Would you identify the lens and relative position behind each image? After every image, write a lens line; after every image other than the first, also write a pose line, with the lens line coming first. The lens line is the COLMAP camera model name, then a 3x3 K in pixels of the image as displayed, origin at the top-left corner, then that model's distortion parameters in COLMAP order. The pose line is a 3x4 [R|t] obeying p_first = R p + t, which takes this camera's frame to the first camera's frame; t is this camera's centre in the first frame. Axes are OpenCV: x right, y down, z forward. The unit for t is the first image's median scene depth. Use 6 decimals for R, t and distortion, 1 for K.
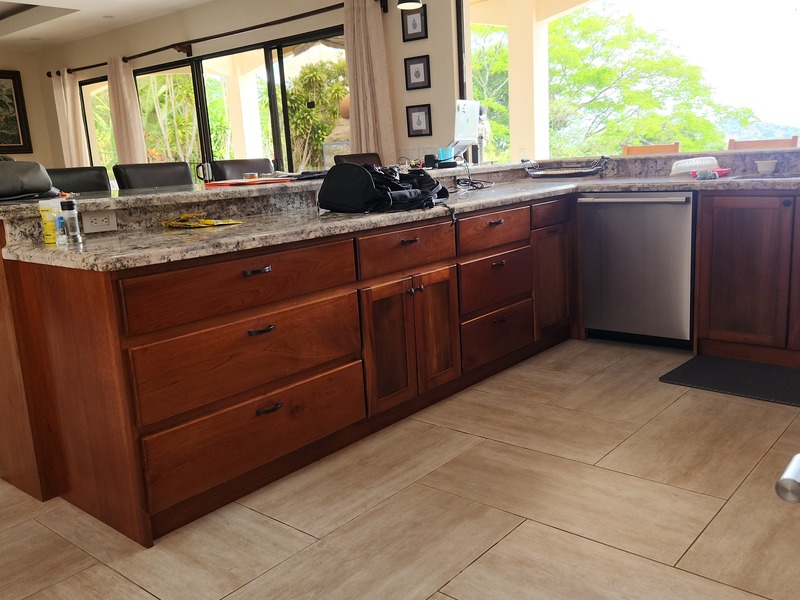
lens RADIAL K [[713.0, 0, 414.9], [0, 713.0, 305.4], [0, 0, 1]] dist [0.084438, -0.094450]
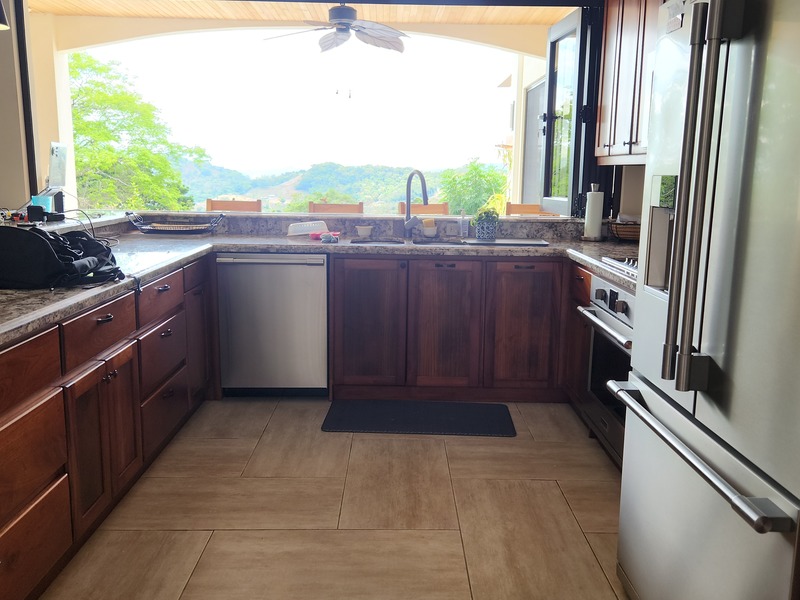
lens RADIAL K [[713.0, 0, 406.8], [0, 713.0, 296.6], [0, 0, 1]] dist [0.084438, -0.094450]
pose [[0.754220, -0.044936, 0.655082, -0.229001], [0.080957, 0.996408, -0.024859, -0.052041], [-0.651612, 0.071783, 0.755149, 0.088658]]
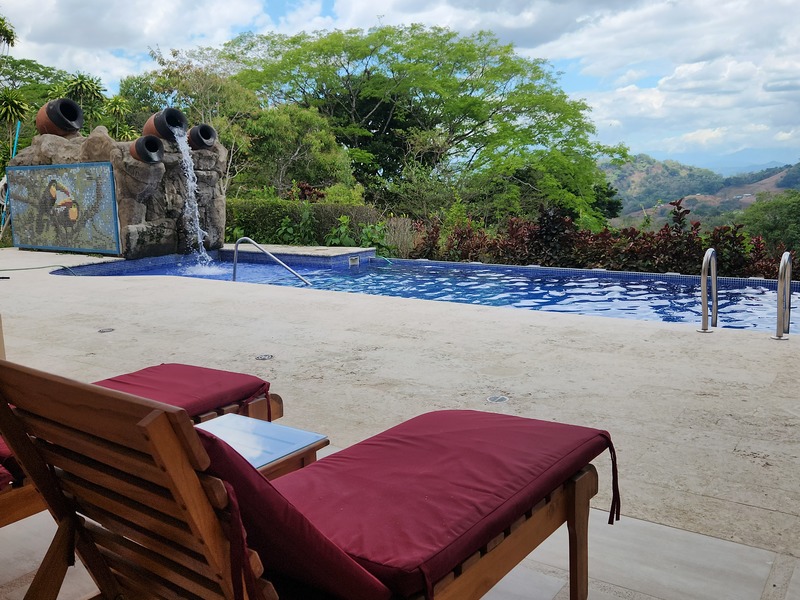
lens RADIAL K [[713.0, 0, 402.4], [0, 713.0, 300.1], [0, 0, 1]] dist [0.084438, -0.094450]
pose [[0.995623, 0.018597, 0.091596, 0.951312], [-0.014564, 0.998903, -0.044500, -0.276066], [-0.092323, 0.042971, 0.994801, 0.999471]]
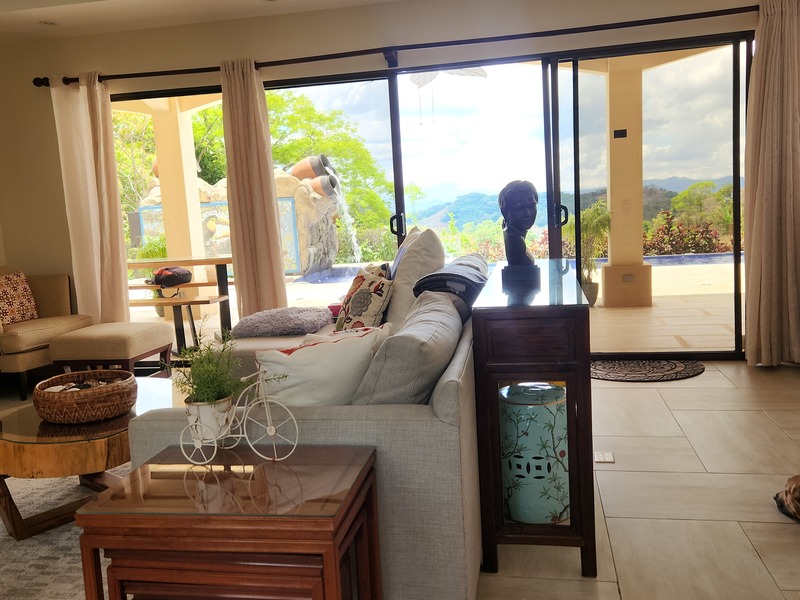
lens RADIAL K [[713.0, 0, 398.6], [0, 713.0, 293.2], [0, 0, 1]] dist [0.084438, -0.094450]
pose [[0.875943, -0.053862, 0.479398, -1.163914], [0.110958, 0.989599, -0.091555, -0.097893], [-0.469480, 0.133390, 0.872809, 0.709694]]
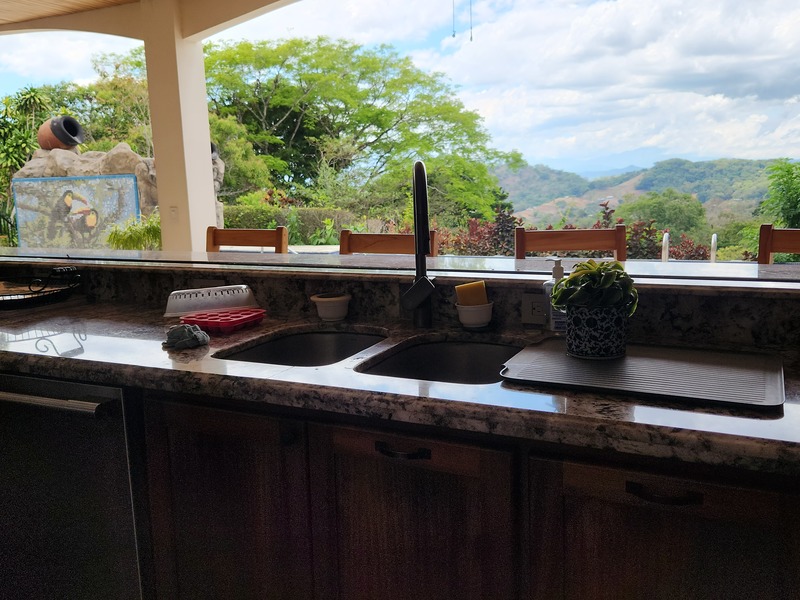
lens RADIAL K [[713.0, 0, 404.1], [0, 713.0, 306.7], [0, 0, 1]] dist [0.084438, -0.094450]
pose [[0.967903, -0.016762, 0.250763, 0.412311], [0.027742, 0.998802, -0.040315, -0.172192], [-0.249787, 0.045978, 0.967209, 0.503369]]
